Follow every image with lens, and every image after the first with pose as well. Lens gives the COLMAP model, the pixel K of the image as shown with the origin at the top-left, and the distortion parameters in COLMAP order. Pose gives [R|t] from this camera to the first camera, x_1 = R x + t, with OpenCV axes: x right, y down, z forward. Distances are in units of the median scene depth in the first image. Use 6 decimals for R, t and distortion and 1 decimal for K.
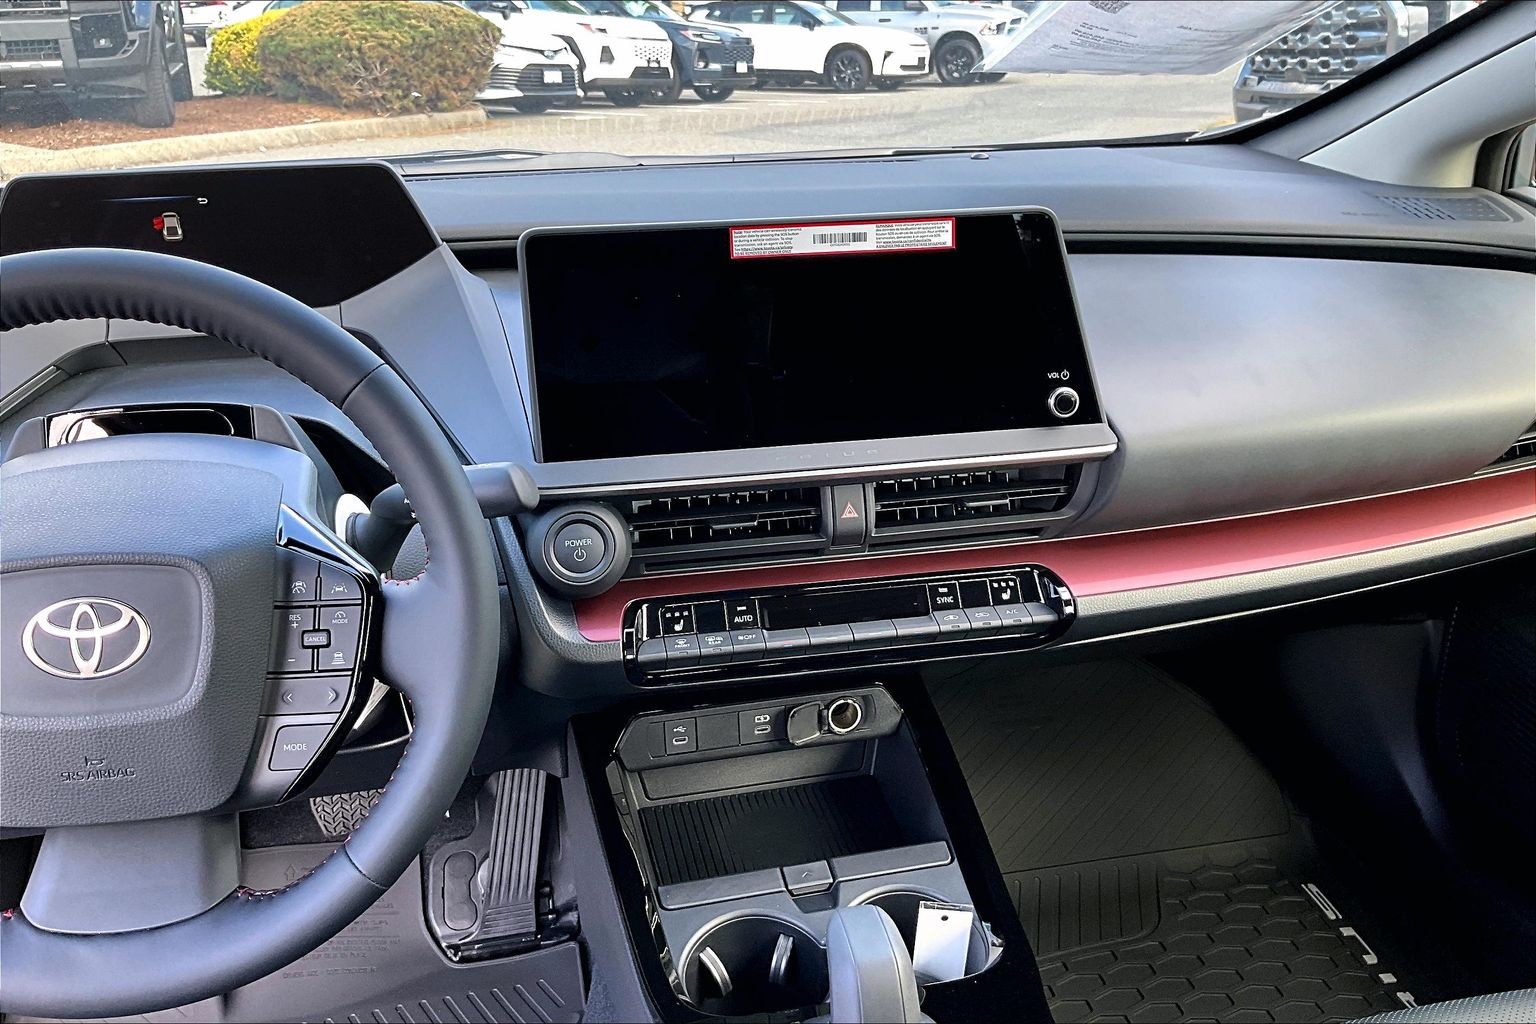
lens RADIAL K [[1281.7, 0, 769.9], [0, 1281.7, 513.7], [0, 0, 1]] dist [0.064168, -0.017865]
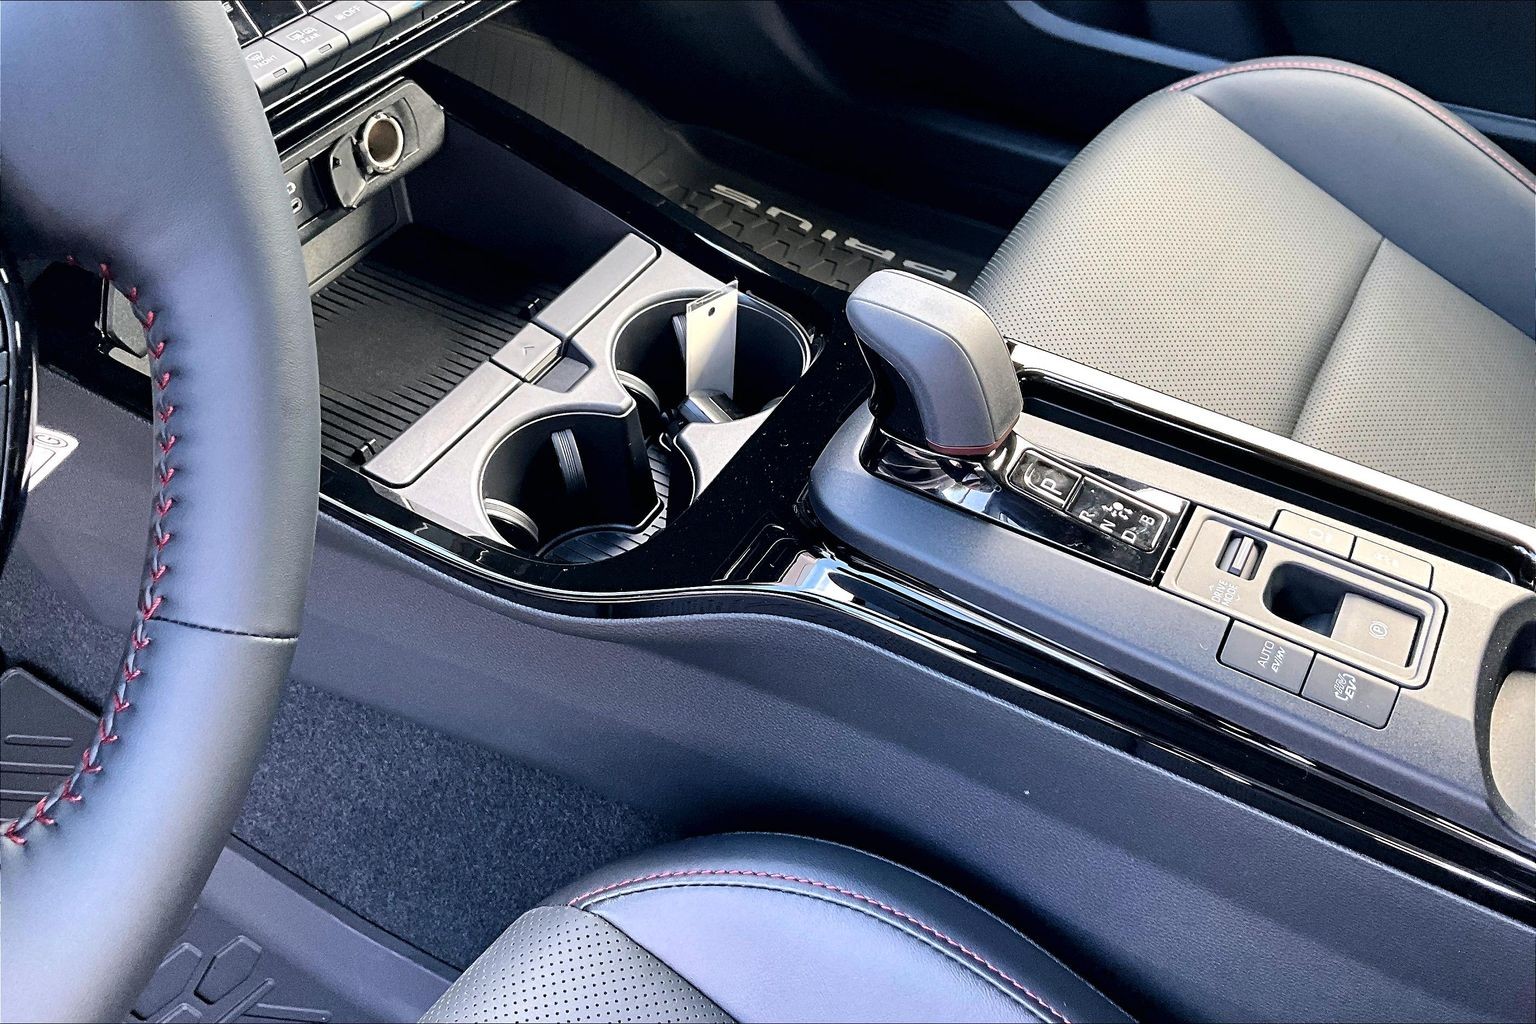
lens RADIAL K [[1281.7, 0, 769.7], [0, 1281.7, 511.2], [0, 0, 1]] dist [0.064168, -0.017865]
pose [[0.682054, -0.510000, 0.524121, -0.278760], [0.251366, 0.836522, 0.486874, 0.043200], [-0.686744, -0.200328, 0.698750, 0.378766]]
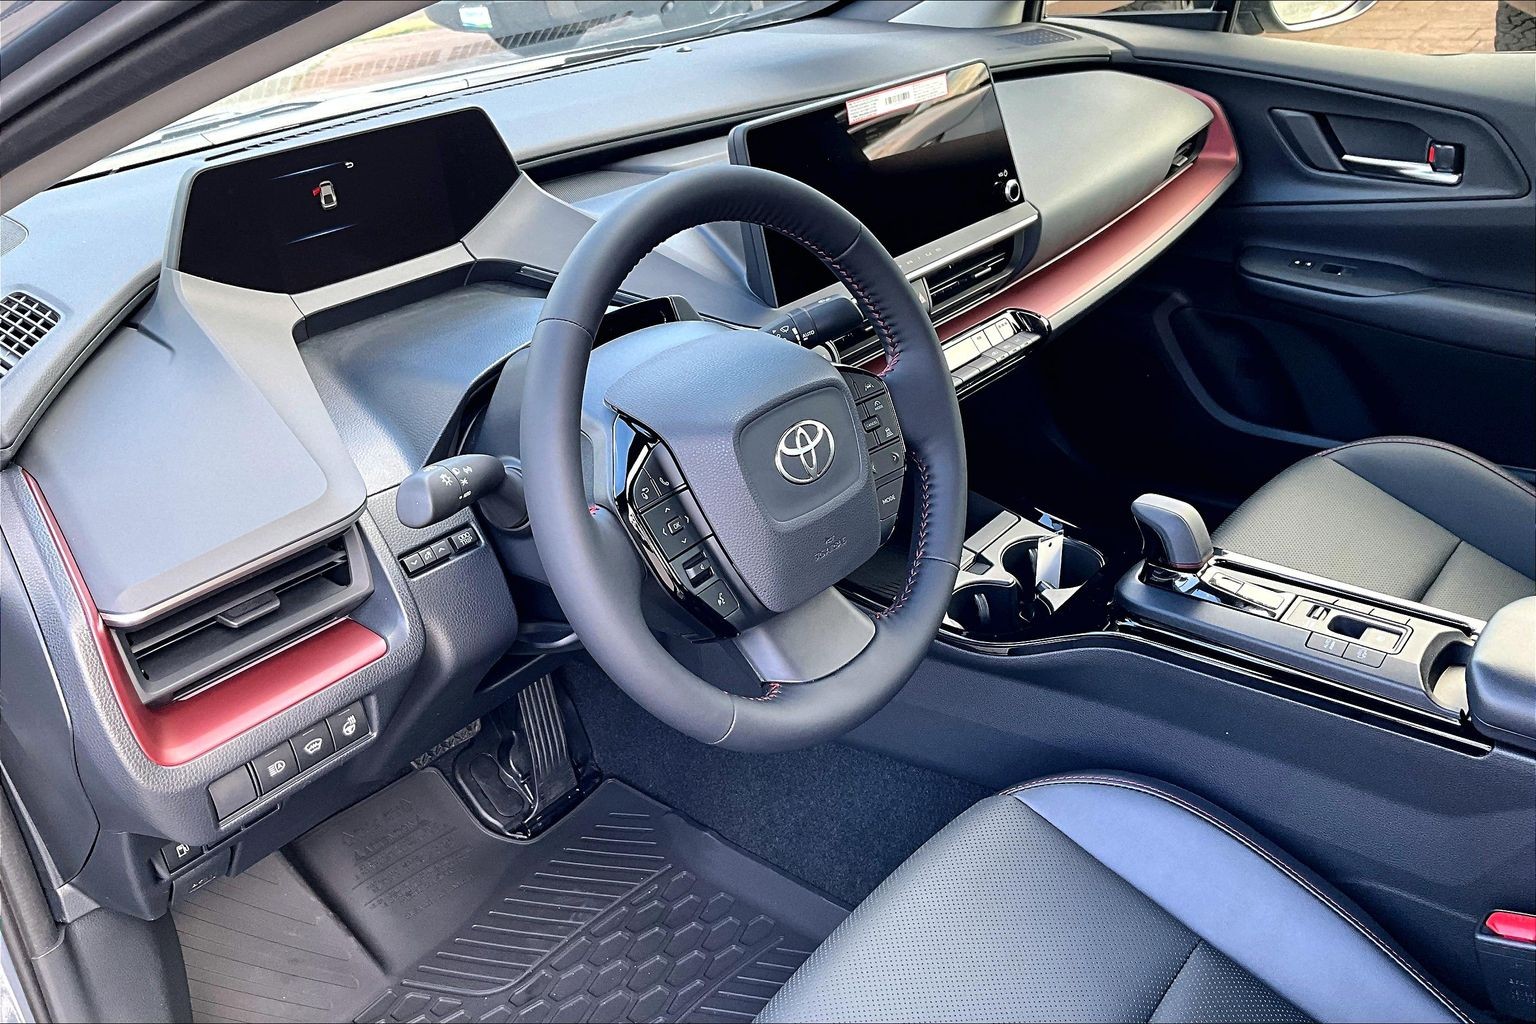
lens RADIAL K [[1281.7, 0, 766.3], [0, 1281.7, 508.8], [0, 0, 1]] dist [0.064168, -0.017865]
pose [[0.784442, -0.315977, 0.533675, -0.816856], [0.281915, 0.948115, 0.146974, -0.035274], [-0.552426, 0.035159, 0.832820, -0.050345]]
